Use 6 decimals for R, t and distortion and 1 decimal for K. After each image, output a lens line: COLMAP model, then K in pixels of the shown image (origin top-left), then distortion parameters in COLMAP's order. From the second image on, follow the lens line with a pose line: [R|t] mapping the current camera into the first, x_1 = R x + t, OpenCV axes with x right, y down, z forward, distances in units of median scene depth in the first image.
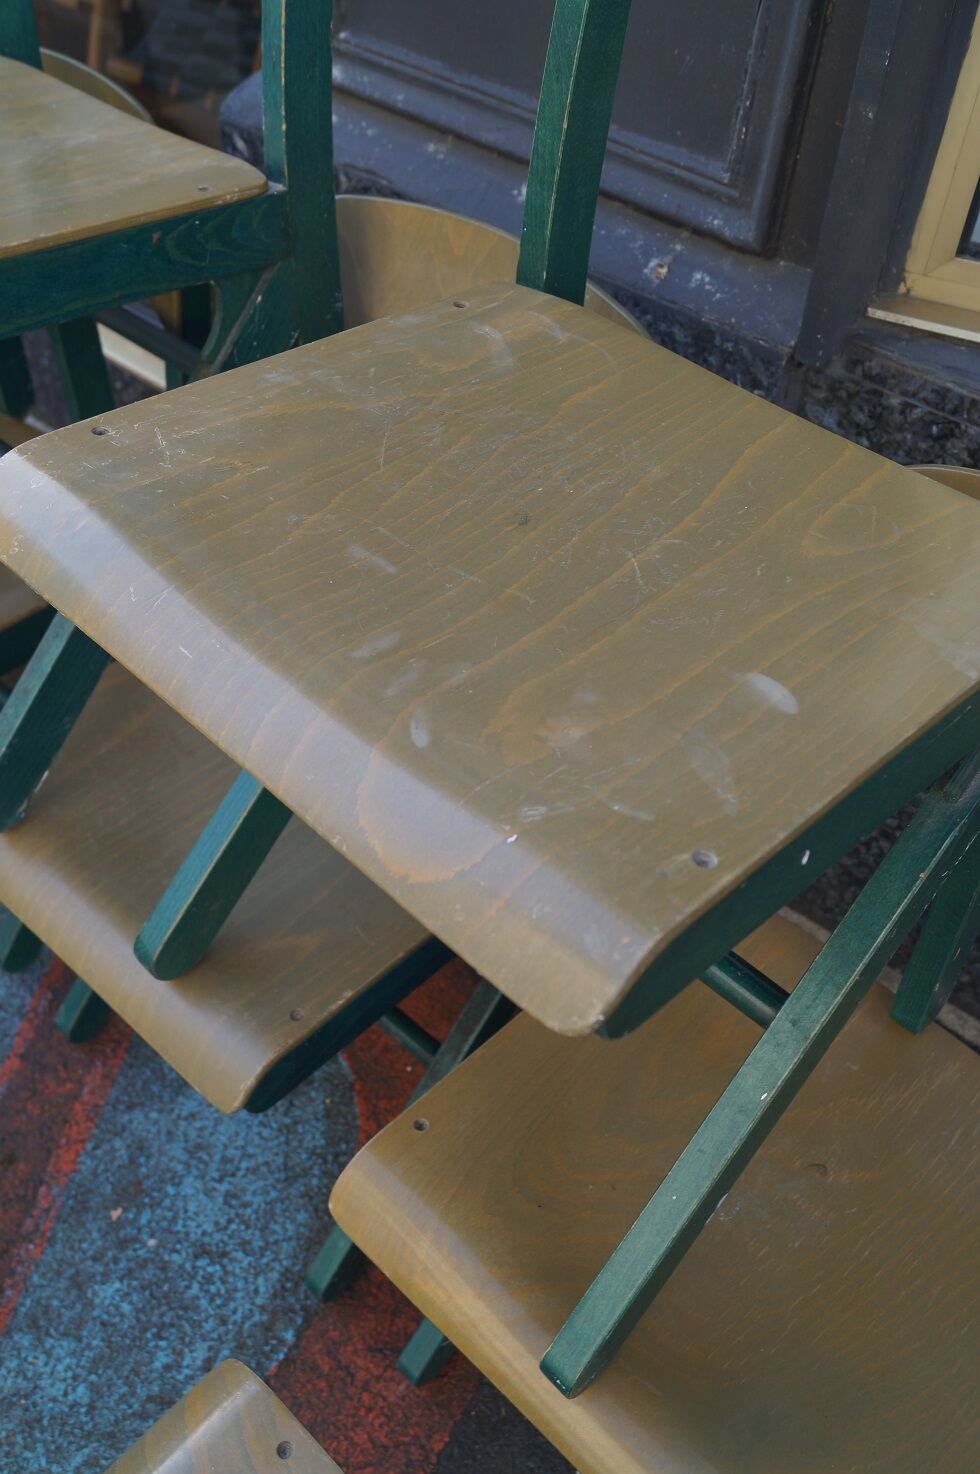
lens RADIAL K [[1401.3, 0, 484.1], [0, 1401.3, 738.6], [0, 0, 1]] dist [-0.004052, 0.000000]
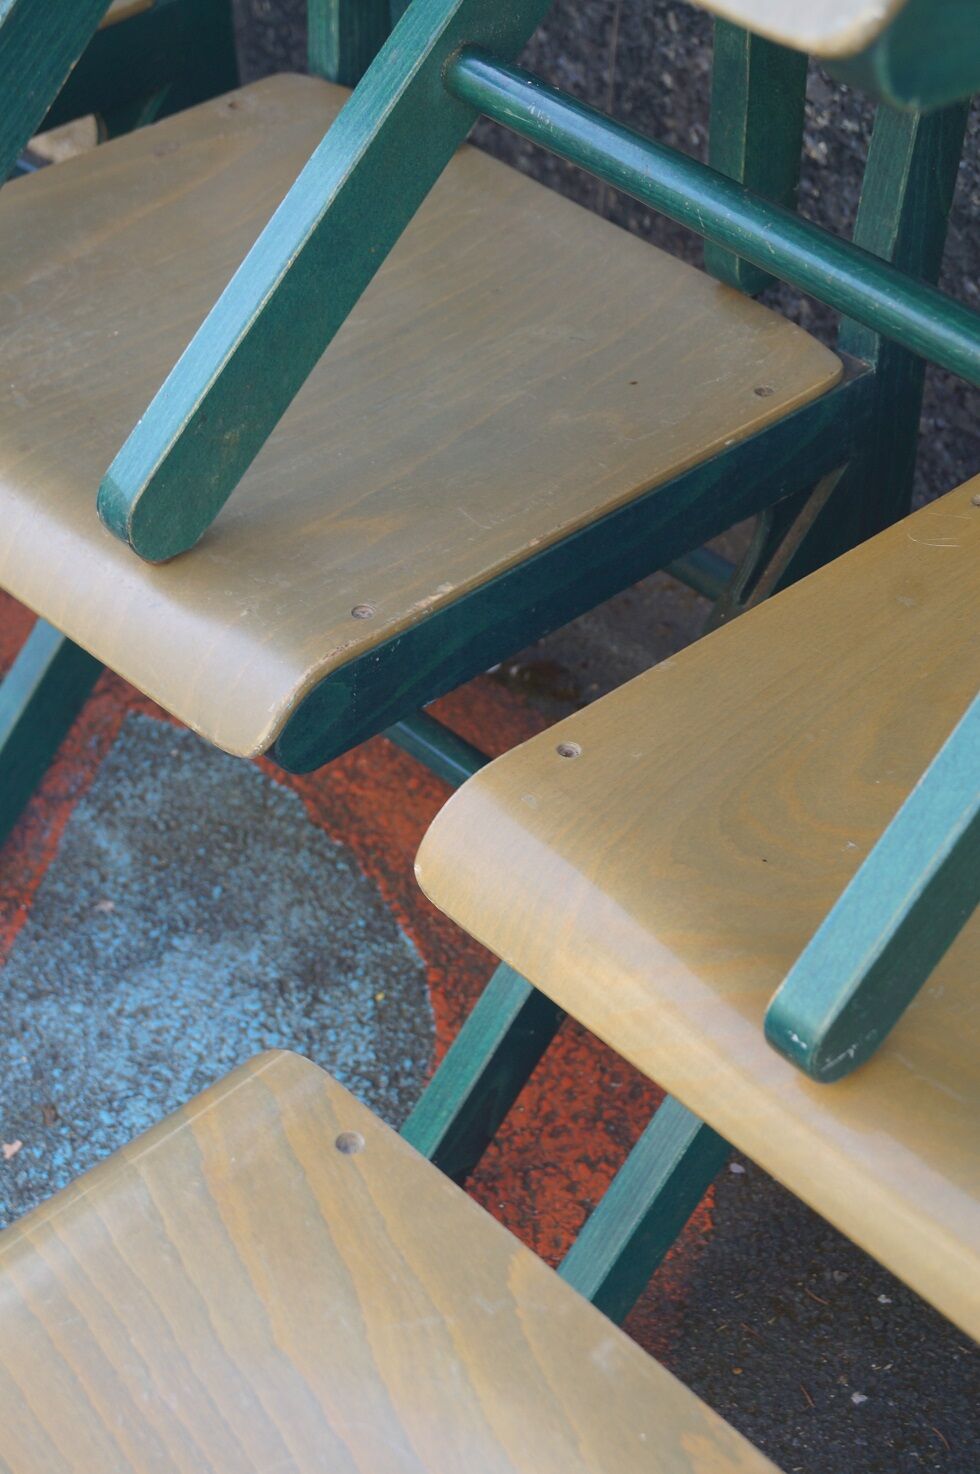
lens RADIAL K [[2780.0, 0, 492.9], [0, 2780.0, 736.6], [0, 0, 1]] dist [-0.014838, 0.000000]
pose [[0.998527, 0.019618, -0.050595, -0.011326], [-0.022853, 0.997676, -0.064183, 0.229362], [0.049218, 0.065245, 0.996655, -0.129007]]
